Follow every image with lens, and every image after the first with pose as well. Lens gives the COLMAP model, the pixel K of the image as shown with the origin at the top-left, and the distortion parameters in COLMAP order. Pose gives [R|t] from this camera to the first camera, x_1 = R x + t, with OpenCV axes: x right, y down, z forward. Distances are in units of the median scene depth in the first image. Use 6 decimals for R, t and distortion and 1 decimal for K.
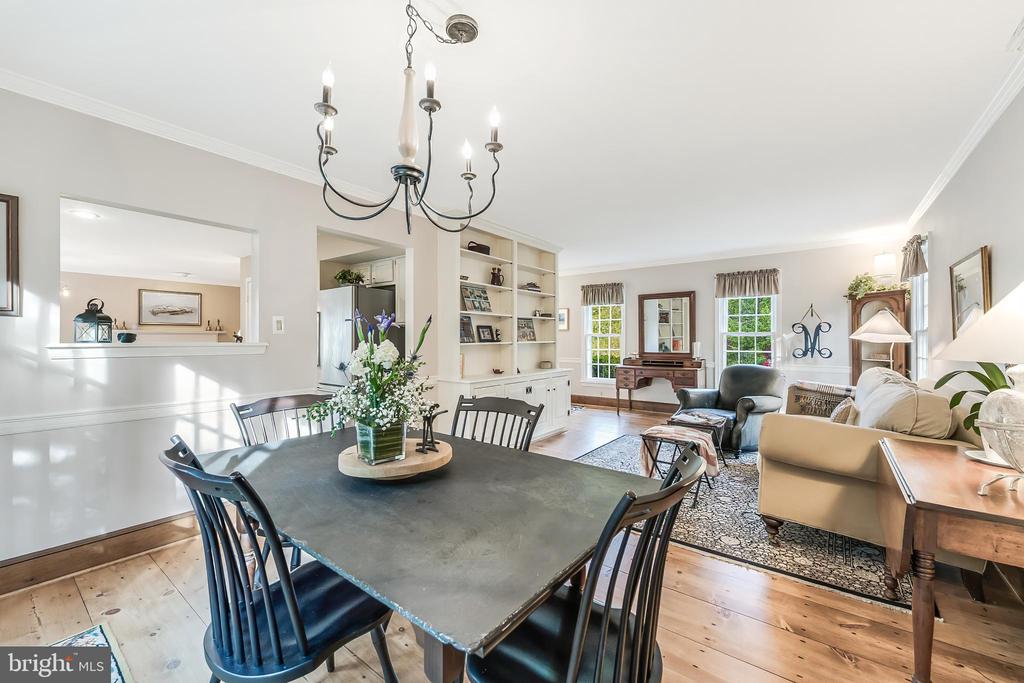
lens RADIAL K [[410.7, 0, 515.2], [0, 410.7, 336.1], [0, 0, 1]] dist [0.000938, -0.000266]
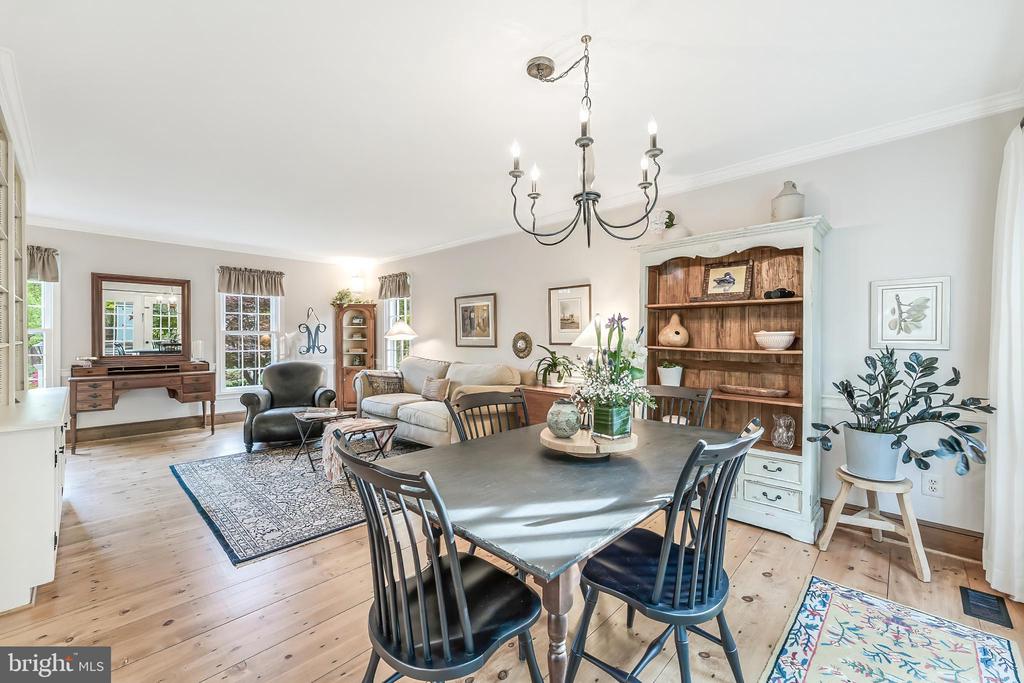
lens RADIAL K [[409.5, 0, 516.4], [0, 409.5, 339.9], [0, 0, 1]] dist [0.000689, 0.000119]
pose [[0.106099, -0.002989, 0.994351, -0.397661], [-0.008100, 0.999960, 0.003870, 0.003910], [-0.994323, -0.008465, 0.106071, 0.296696]]
